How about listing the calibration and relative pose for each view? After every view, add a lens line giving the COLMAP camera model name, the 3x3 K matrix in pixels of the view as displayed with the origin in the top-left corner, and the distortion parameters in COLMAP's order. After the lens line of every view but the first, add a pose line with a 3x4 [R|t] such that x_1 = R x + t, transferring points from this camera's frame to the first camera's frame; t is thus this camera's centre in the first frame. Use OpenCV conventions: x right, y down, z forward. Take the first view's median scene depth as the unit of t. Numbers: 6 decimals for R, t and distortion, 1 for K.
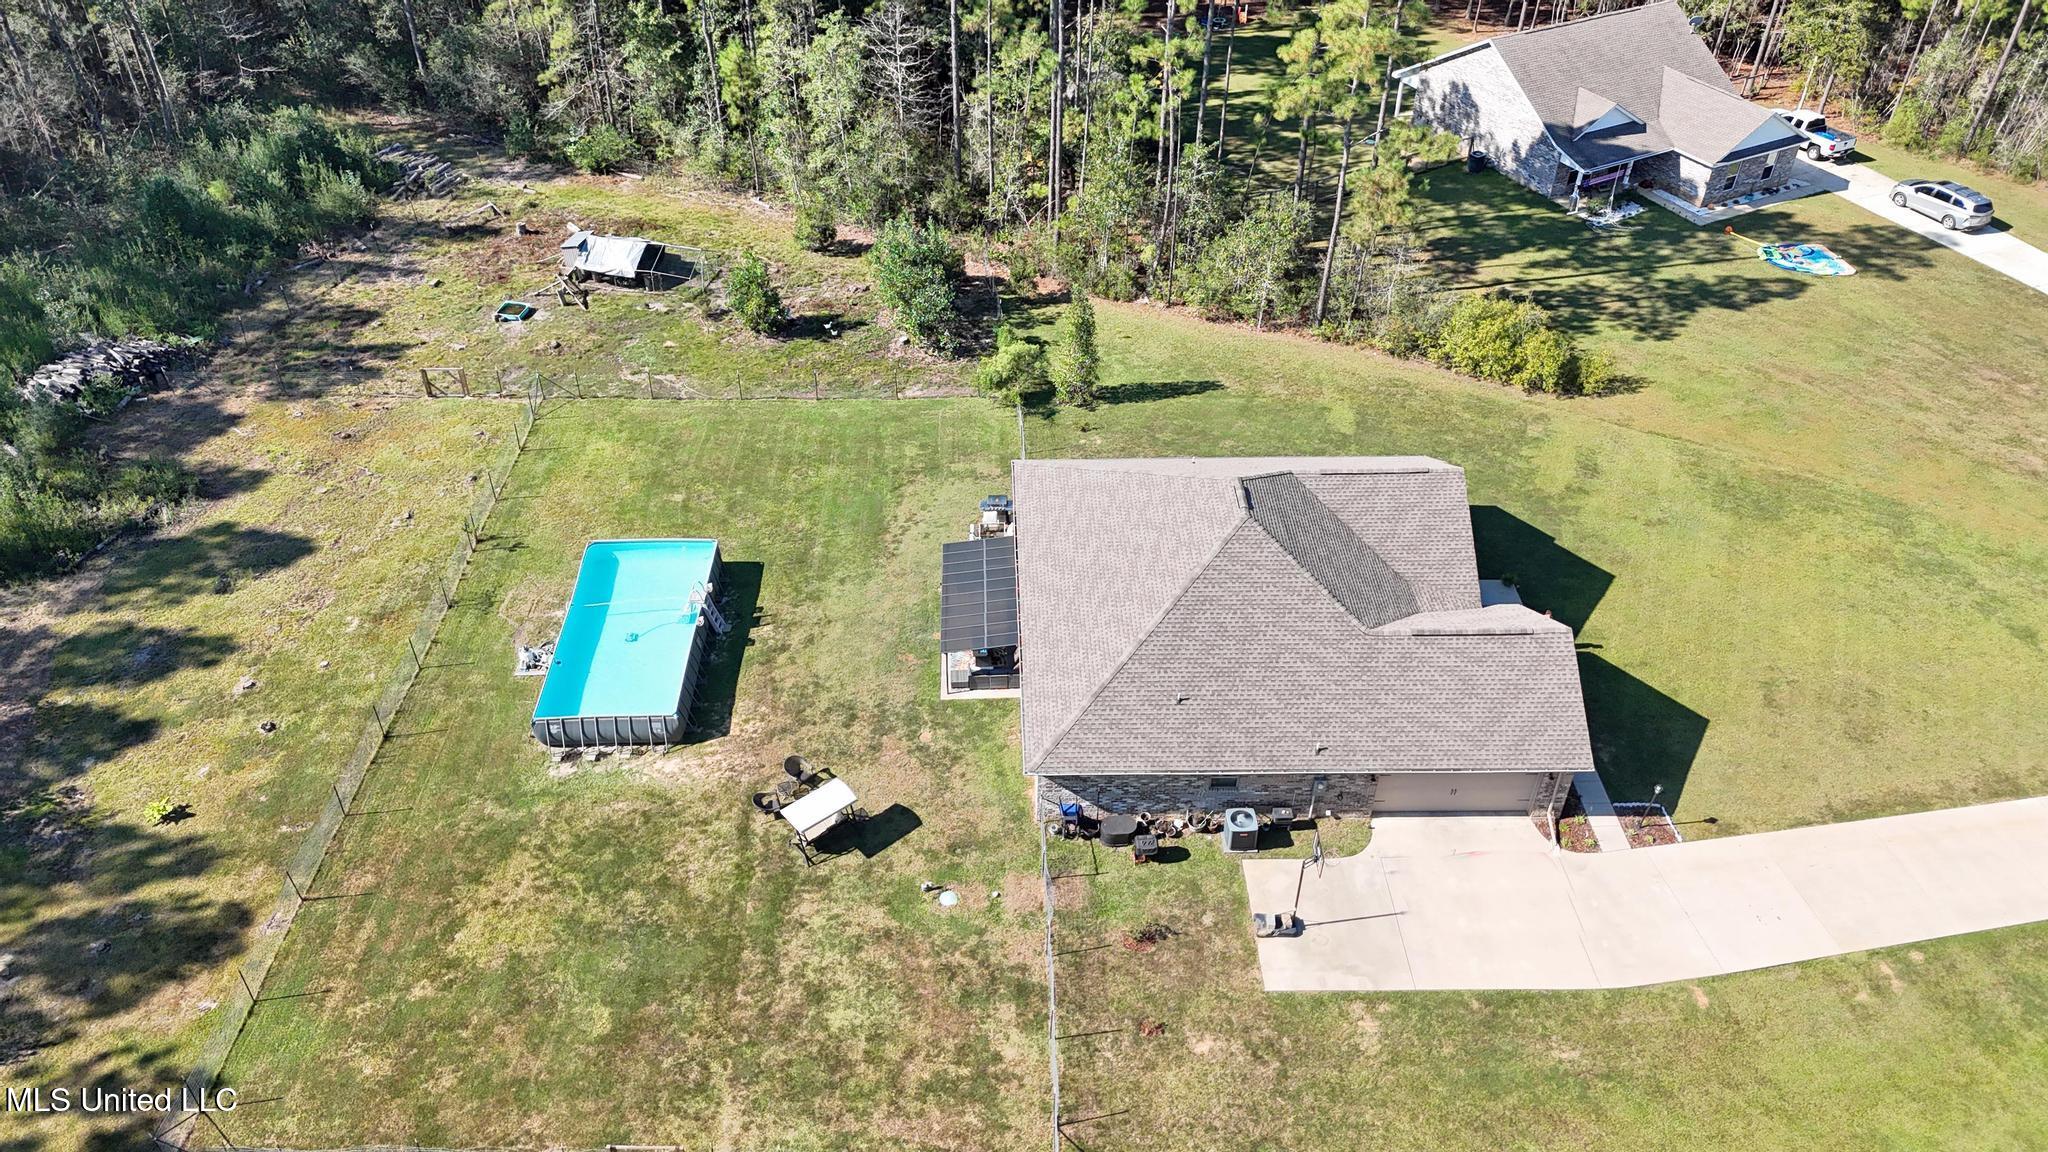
lens RADIAL K [[1509.3, 0, 1027.3], [0, 1509.3, 580.3], [0, 0, 1]] dist [0.058943, -0.043461]
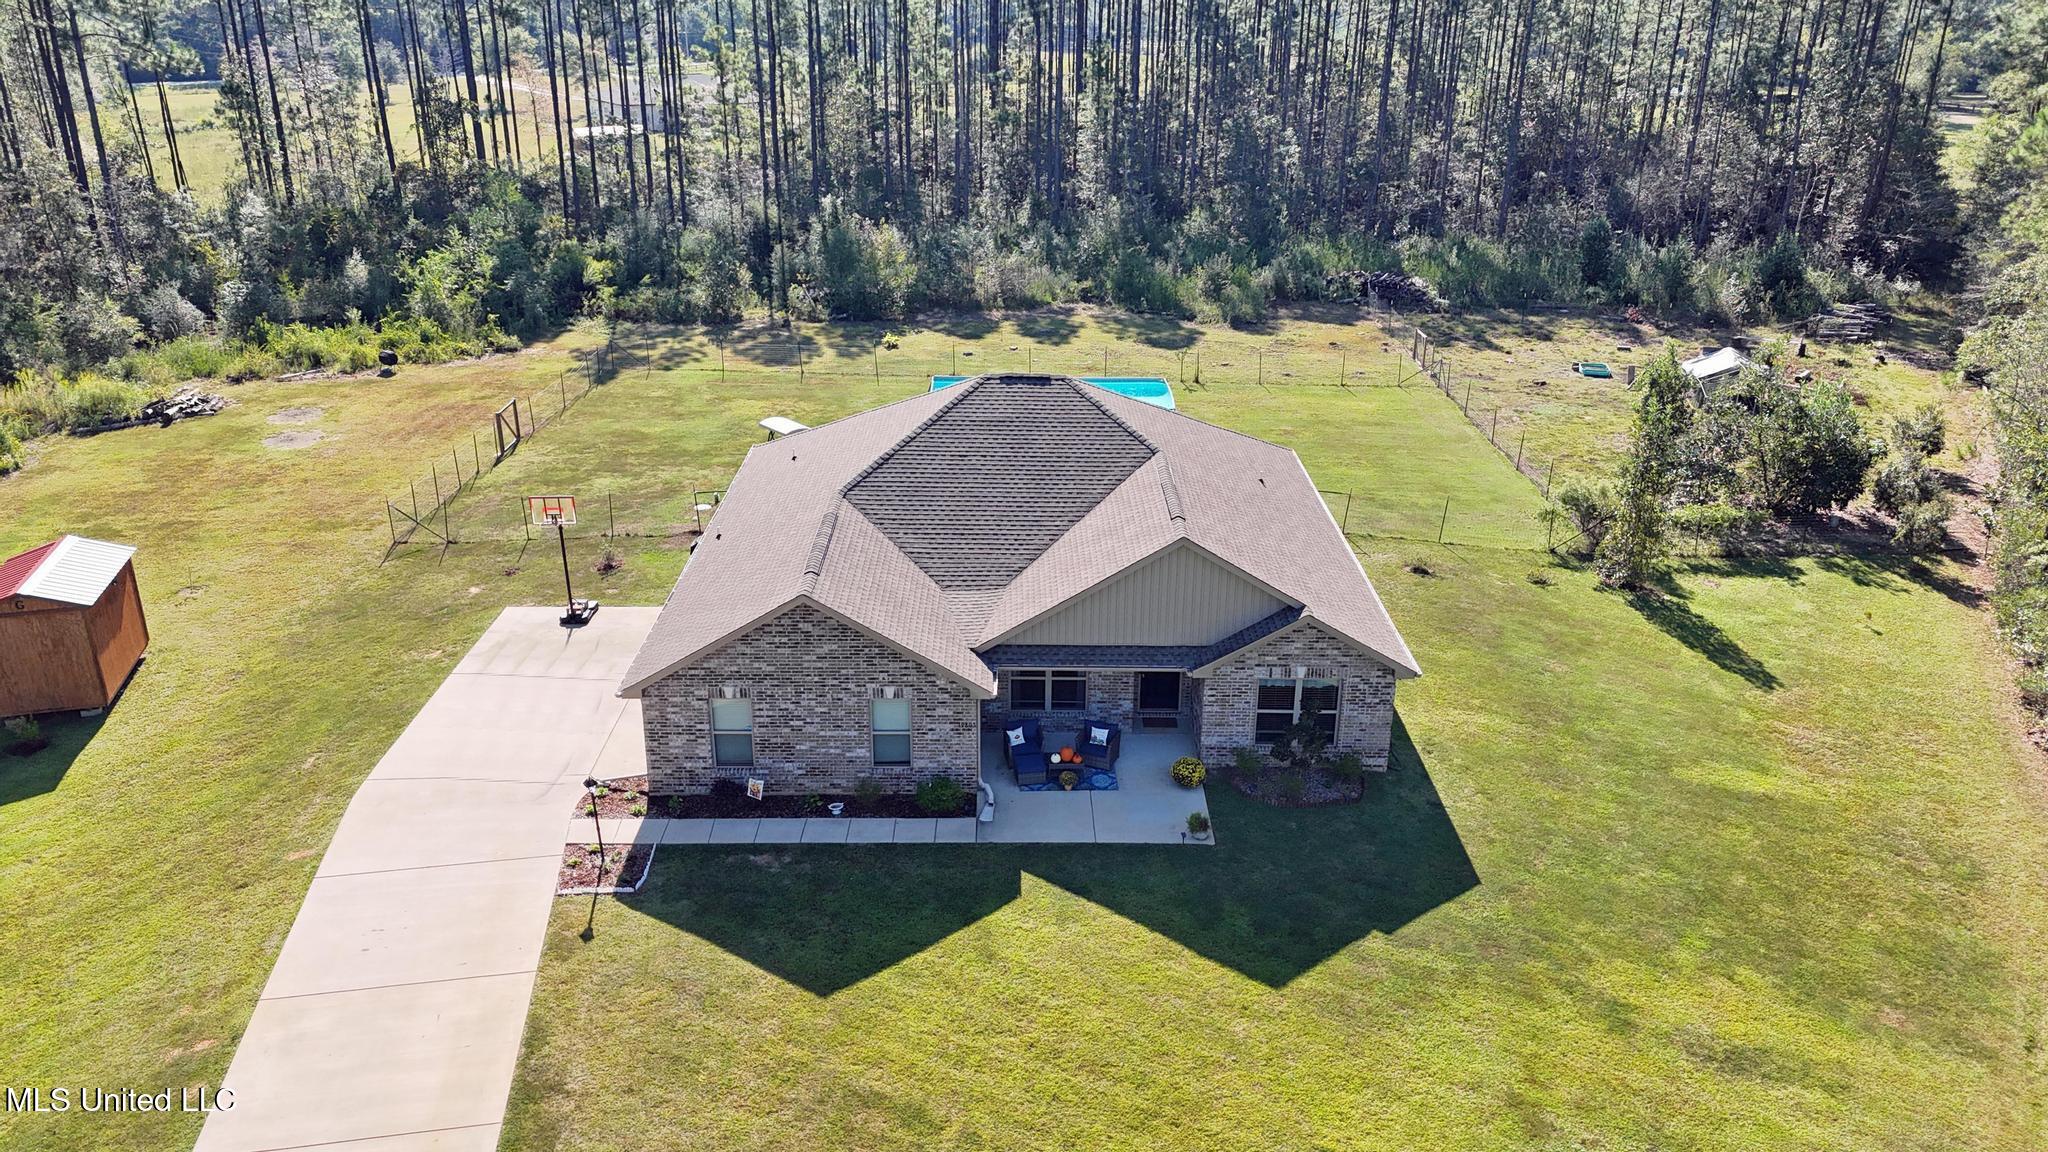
lens RADIAL K [[1509.3, 0, 1027.3], [0, 1509.3, 580.3], [0, 0, 1]] dist [0.058943, -0.043461]
pose [[-0.027645, 0.365413, -0.930435, 0.663814], [-0.631142, 0.715421, 0.299722, -0.156999], [0.775175, 0.595522, 0.210849, 0.656768]]
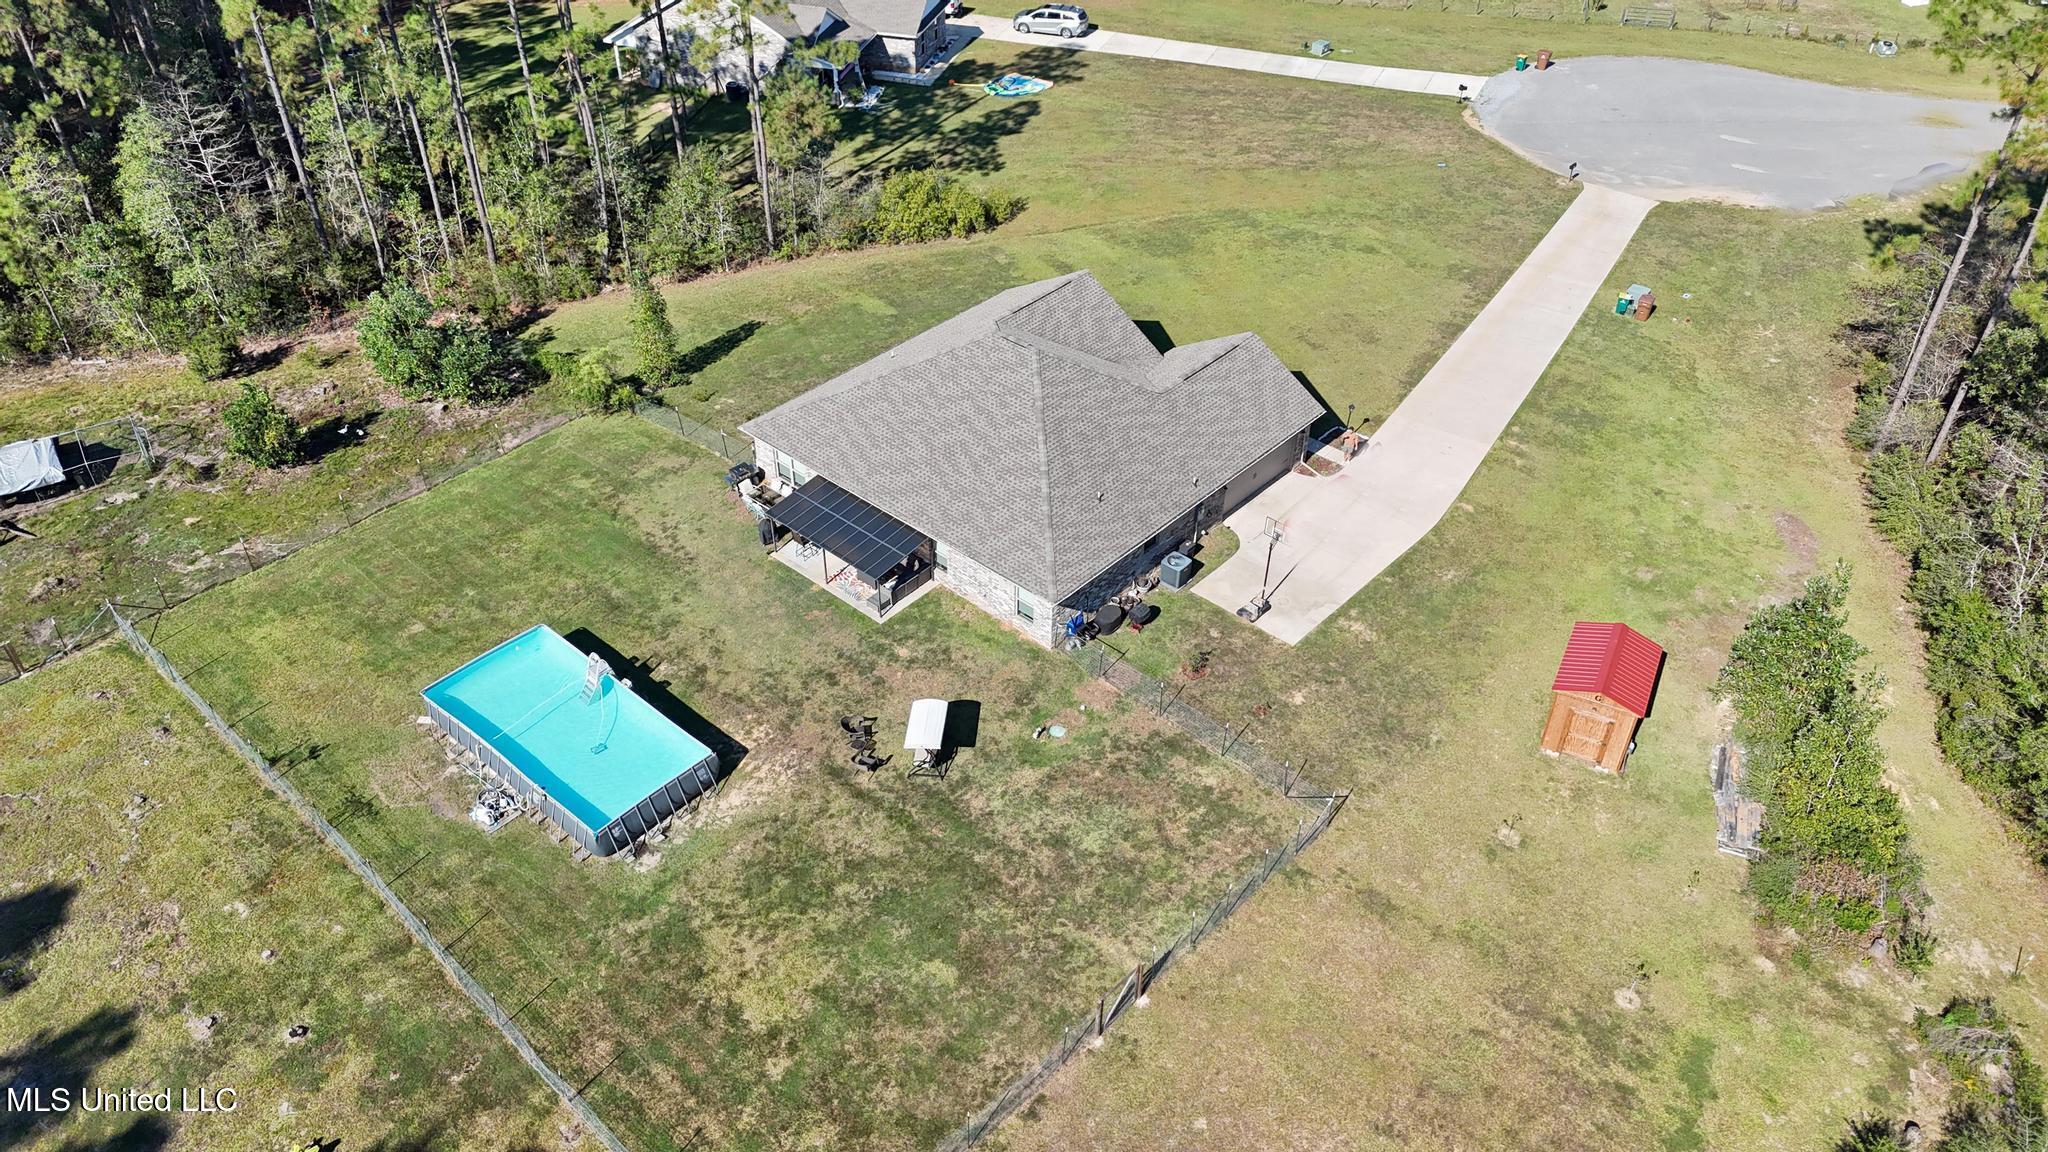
lens RADIAL K [[1507.4, 0, 1035.4], [0, 1507.4, 571.0], [0, 0, 1]] dist [0.101127, -0.128869]
pose [[0.684474, -0.453733, 0.570633, -0.440069], [0.453423, 0.877865, 0.154146, -0.052566], [-0.570880, 0.153229, 0.806608, 0.048519]]
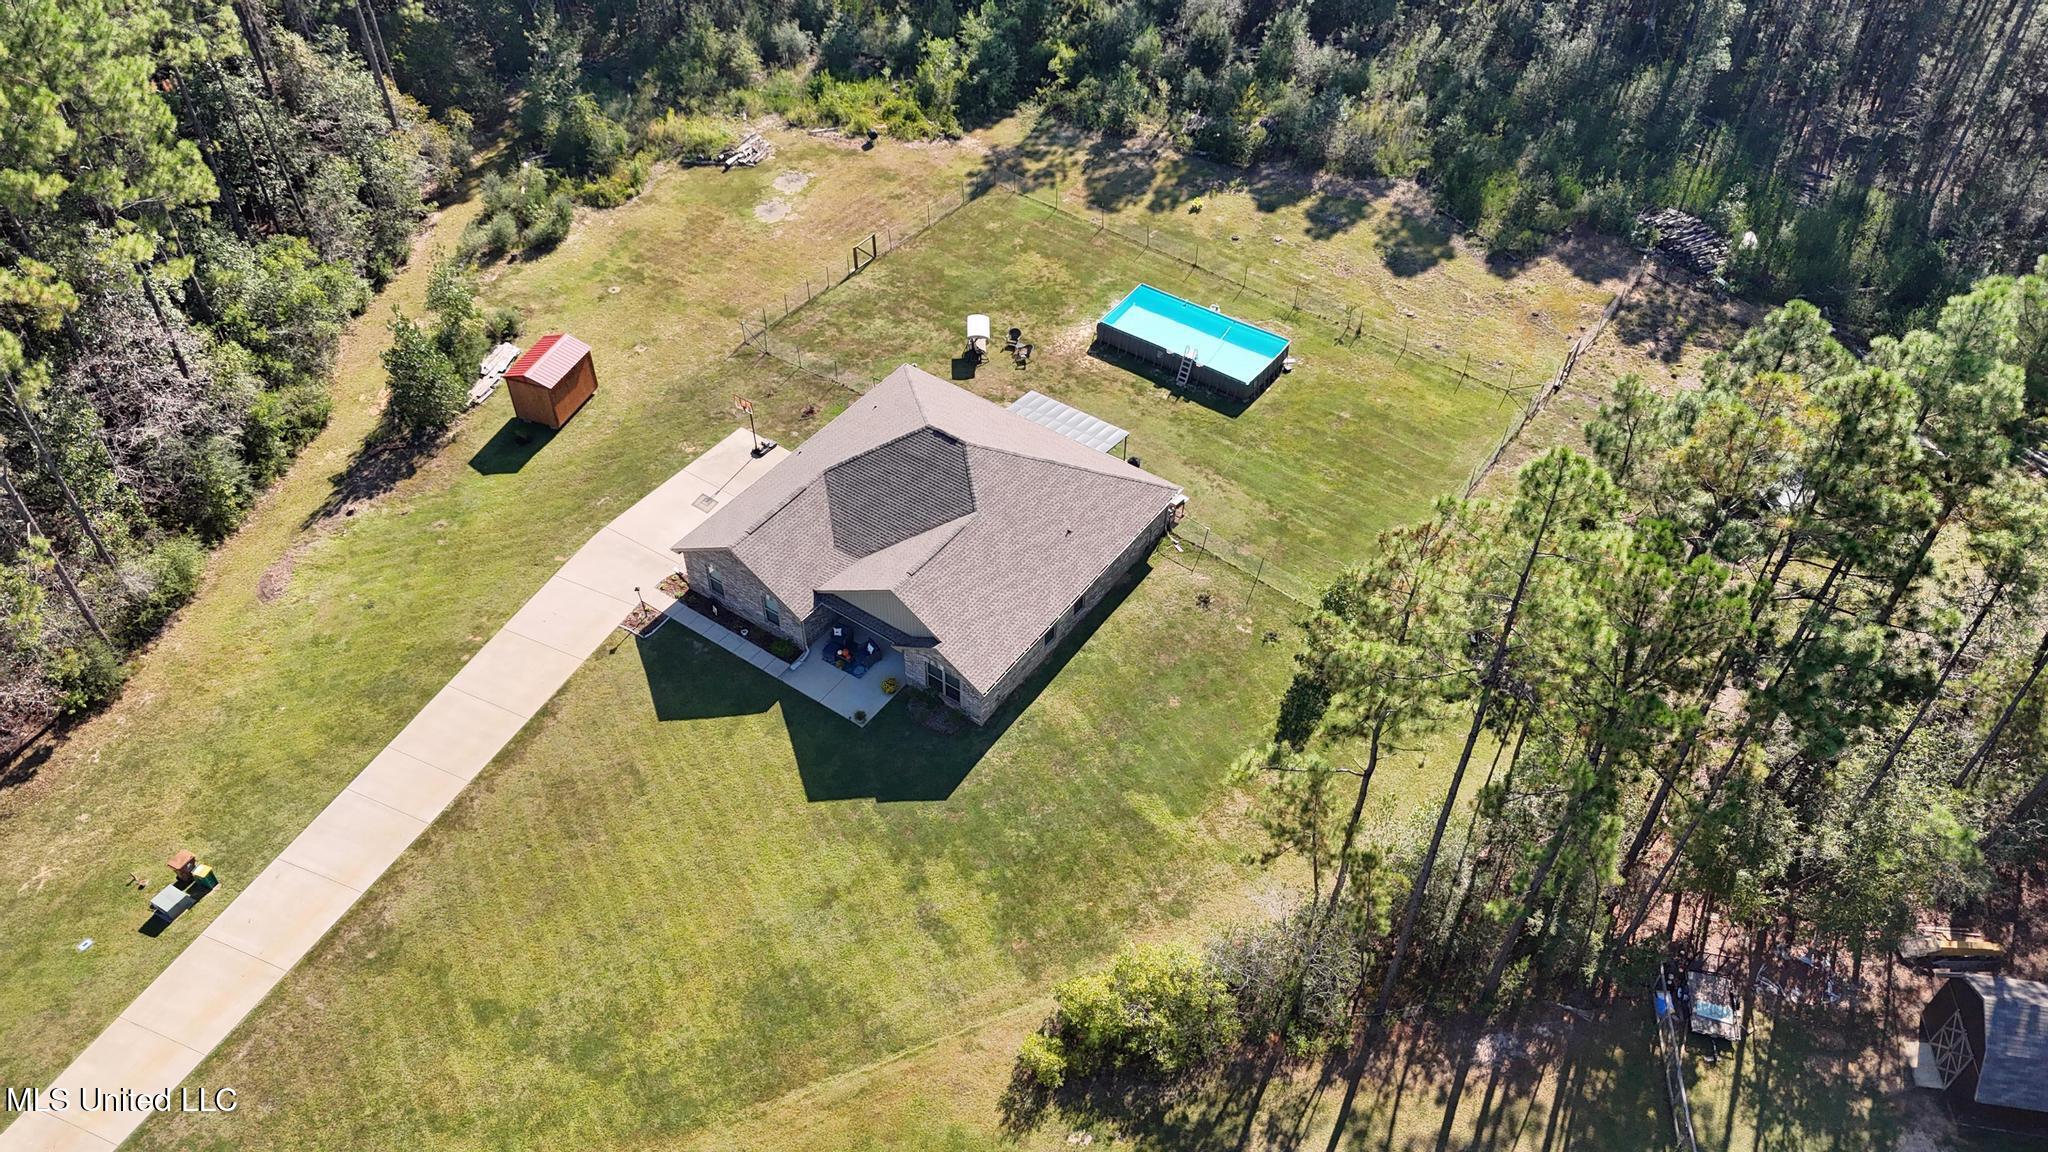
lens RADIAL K [[1509.3, 0, 1027.3], [0, 1509.3, 580.3], [0, 0, 1]] dist [0.058943, -0.043461]
pose [[-0.599955, 0.551183, -0.579872, 0.707143], [-0.510351, 0.294509, 0.807964, -0.848695], [0.616114, 0.780680, 0.104604, 0.735677]]
